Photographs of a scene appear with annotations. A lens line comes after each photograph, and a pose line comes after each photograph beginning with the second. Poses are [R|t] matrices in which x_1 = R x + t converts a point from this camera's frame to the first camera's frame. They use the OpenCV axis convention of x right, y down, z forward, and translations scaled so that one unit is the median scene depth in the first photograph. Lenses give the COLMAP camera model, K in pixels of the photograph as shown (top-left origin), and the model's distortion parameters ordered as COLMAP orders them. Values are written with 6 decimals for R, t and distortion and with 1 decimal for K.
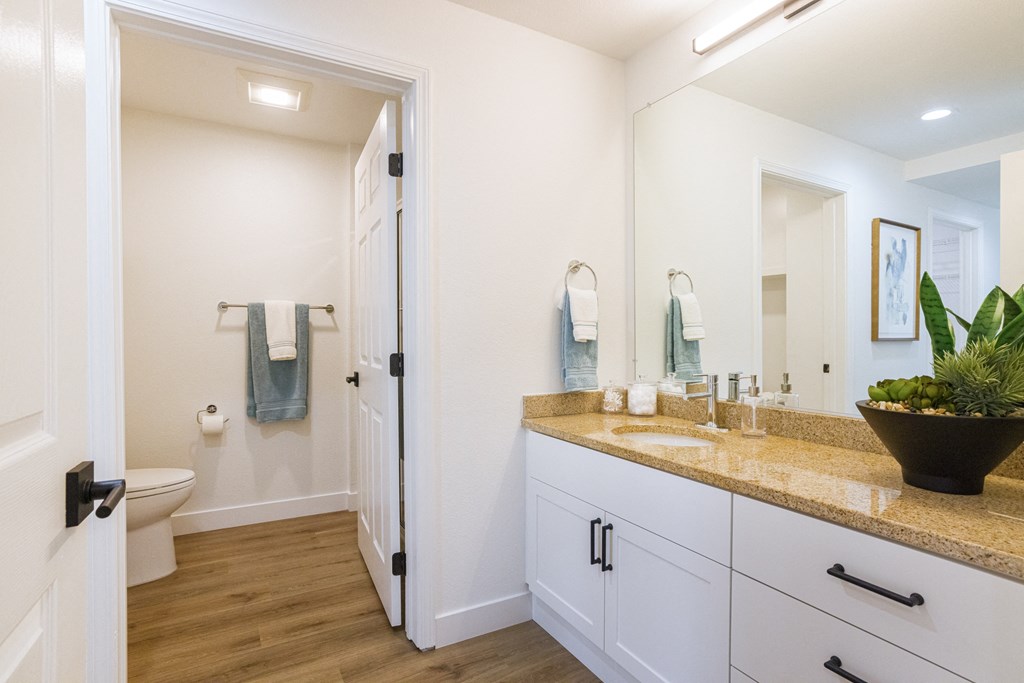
lens RADIAL K [[523.0, 0, 512.0], [0, 523.0, 341.5], [0, 0, 1]] dist [-0.003700, -0.000132]
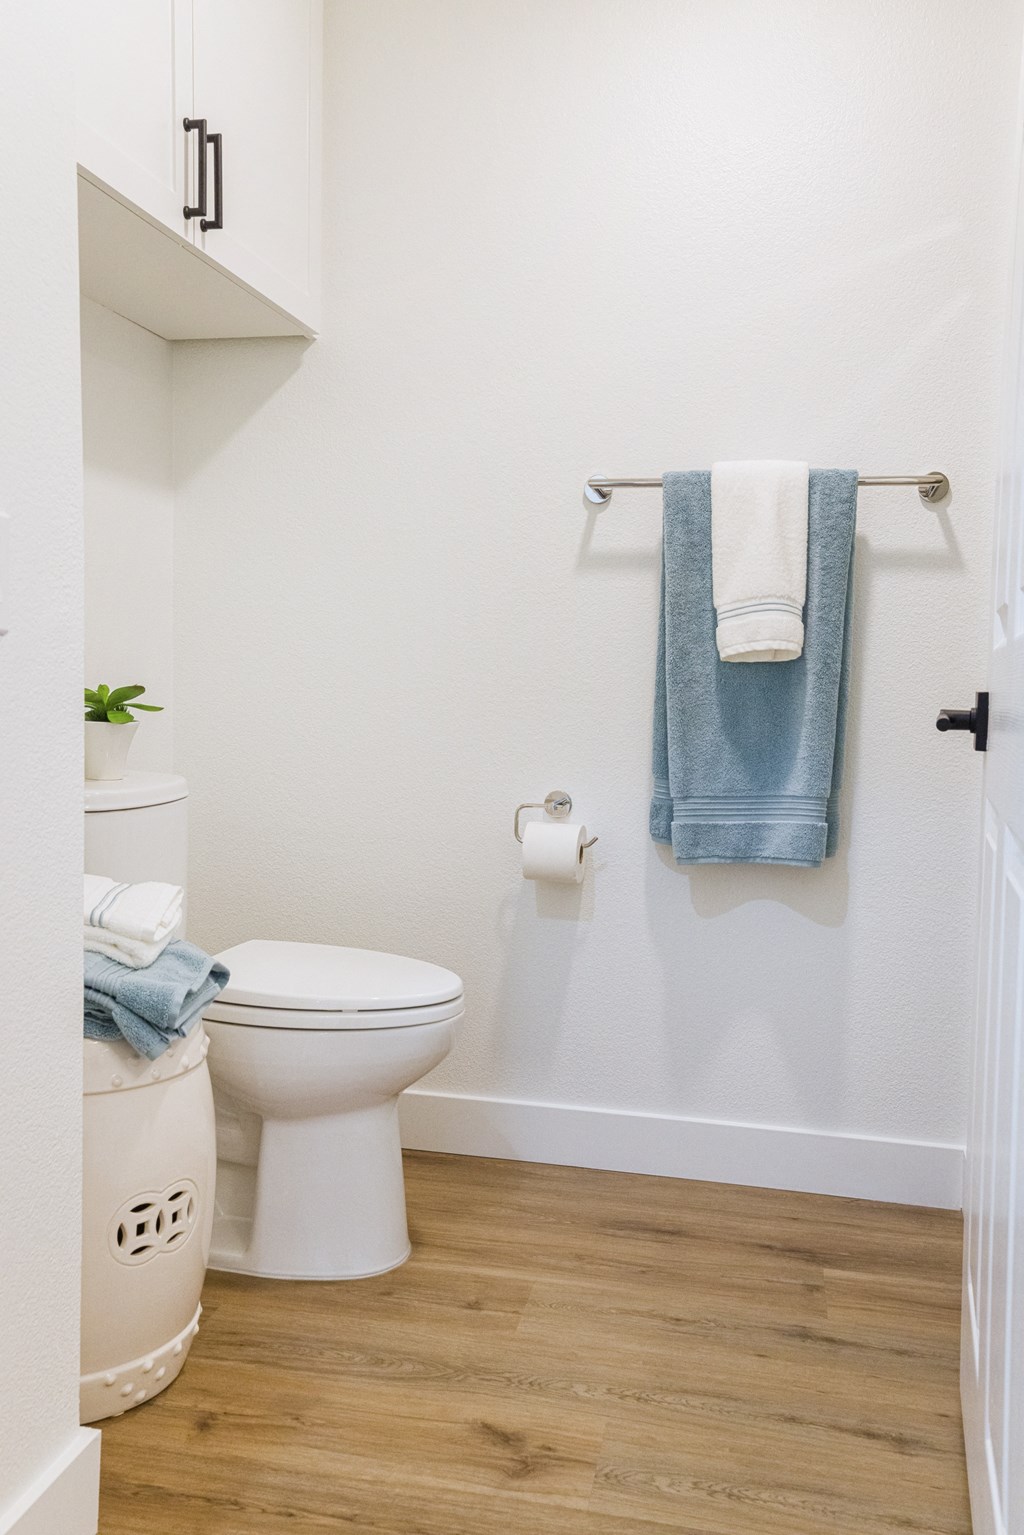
lens RADIAL K [[1288.1, 0, 512.0], [0, 1288.1, 767.5], [0, 0, 1]] dist [0.034577, 0.004884]
pose [[0.741750, 0.059067, -0.668071, -0.049161], [-0.031214, 0.998075, 0.053588, 0.062439], [0.669950, -0.018896, 0.742166, 0.366362]]
